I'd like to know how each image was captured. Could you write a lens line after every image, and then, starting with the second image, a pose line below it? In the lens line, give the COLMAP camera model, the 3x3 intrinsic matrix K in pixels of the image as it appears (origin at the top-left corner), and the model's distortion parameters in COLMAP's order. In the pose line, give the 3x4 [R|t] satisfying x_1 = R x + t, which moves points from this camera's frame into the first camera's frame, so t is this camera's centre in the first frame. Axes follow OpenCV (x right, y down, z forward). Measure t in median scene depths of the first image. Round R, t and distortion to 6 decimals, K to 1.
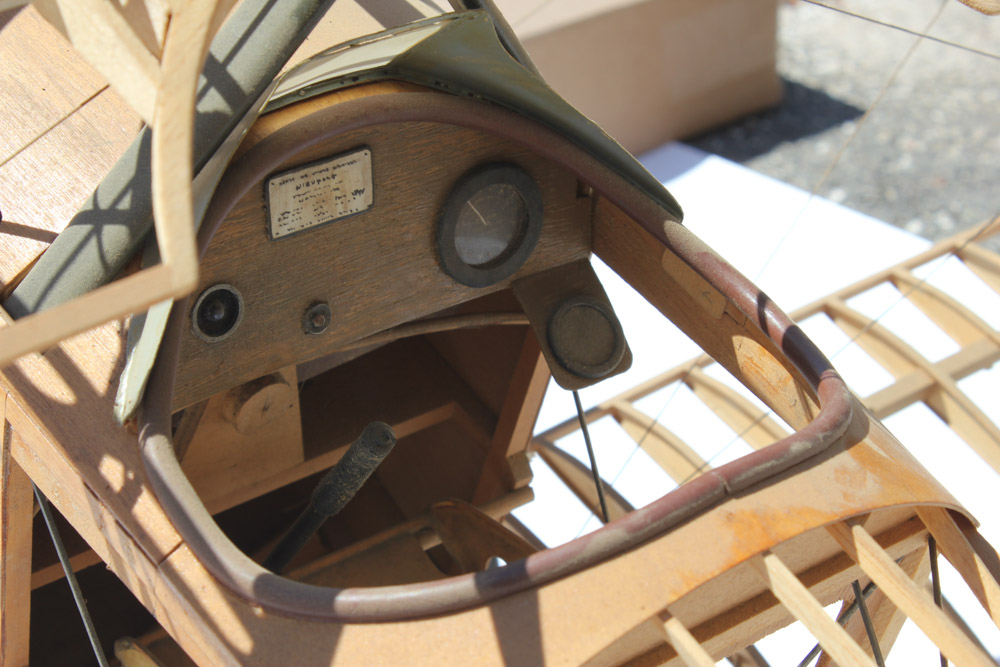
lens RADIAL K [[2388.3, 0, 500.0], [0, 2388.3, 333.5], [0, 0, 1]] dist [0.009673, 0.976687]
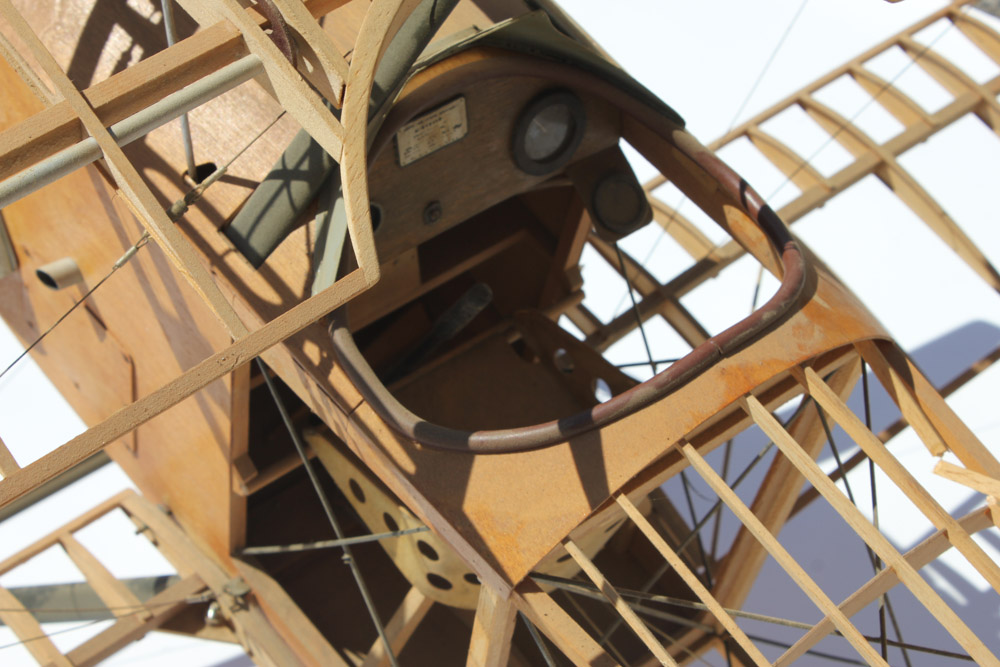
lens RADIAL K [[2232.9, 0, 500.0], [0, 2232.9, 333.5], [0, 0, 1]] dist [0.054134, 0.097919]
pose [[0.998631, -0.049328, -0.017380, -0.018471], [0.051712, 0.980993, 0.187026, -0.204816], [0.007824, -0.187669, 0.982201, -0.368028]]
